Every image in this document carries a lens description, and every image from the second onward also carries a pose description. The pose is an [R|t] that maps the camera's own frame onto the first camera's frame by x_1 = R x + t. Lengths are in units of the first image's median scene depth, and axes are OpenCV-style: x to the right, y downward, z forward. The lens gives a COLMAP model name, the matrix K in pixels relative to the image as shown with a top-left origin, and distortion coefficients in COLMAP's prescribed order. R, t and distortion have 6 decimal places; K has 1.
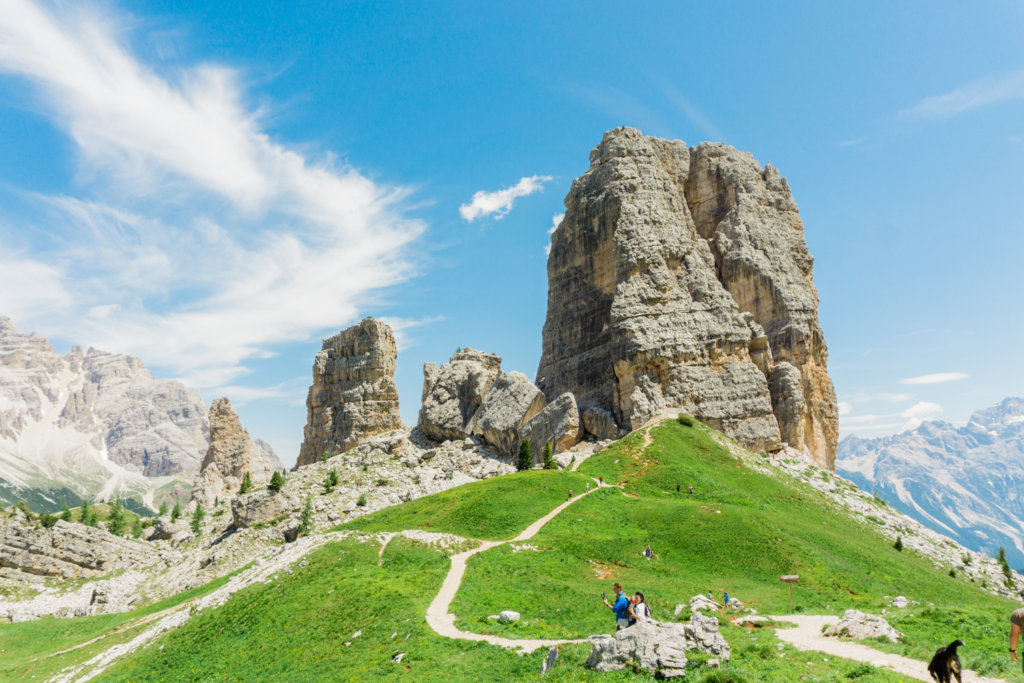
lens RADIAL K [[723.4, 0, 513.5], [0, 723.4, 337.5], [0, 0, 1]] dist [-0.023361, 0.002997]
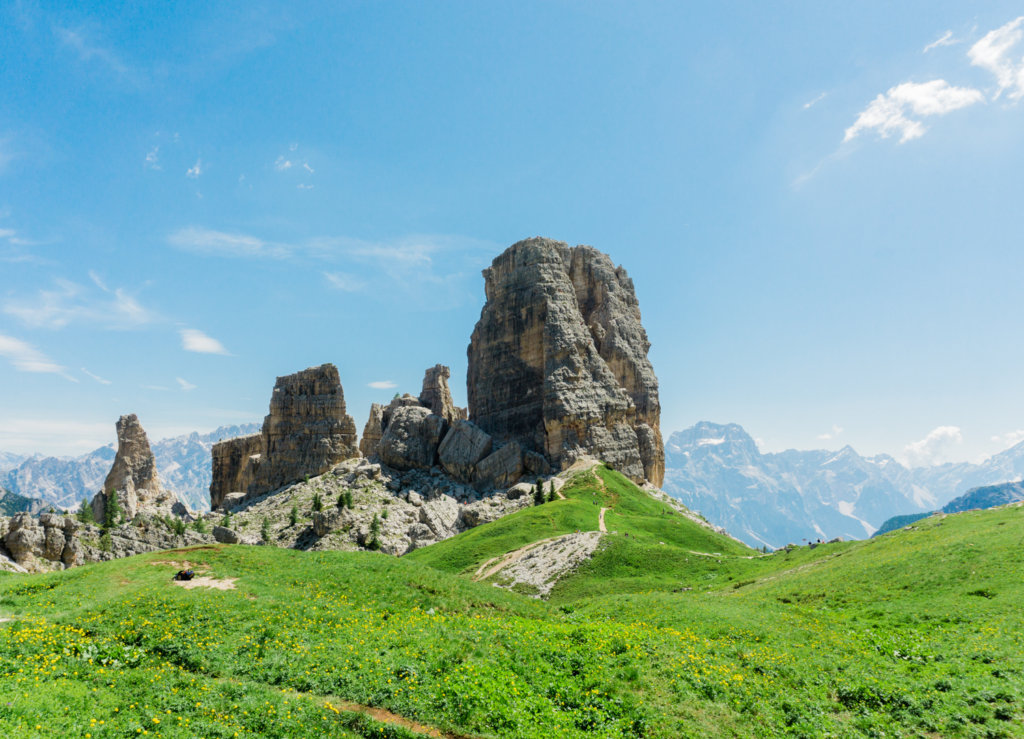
lens RADIAL K [[780.0, 0, 510.7], [0, 780.0, 371.3], [0, 0, 1]] dist [-0.014626, -0.002047]
pose [[0.933385, 0.072423, 0.351493, -0.423141], [-0.087860, 0.995735, 0.028144, -0.088991], [-0.347956, -0.057151, 0.935767, -0.372493]]
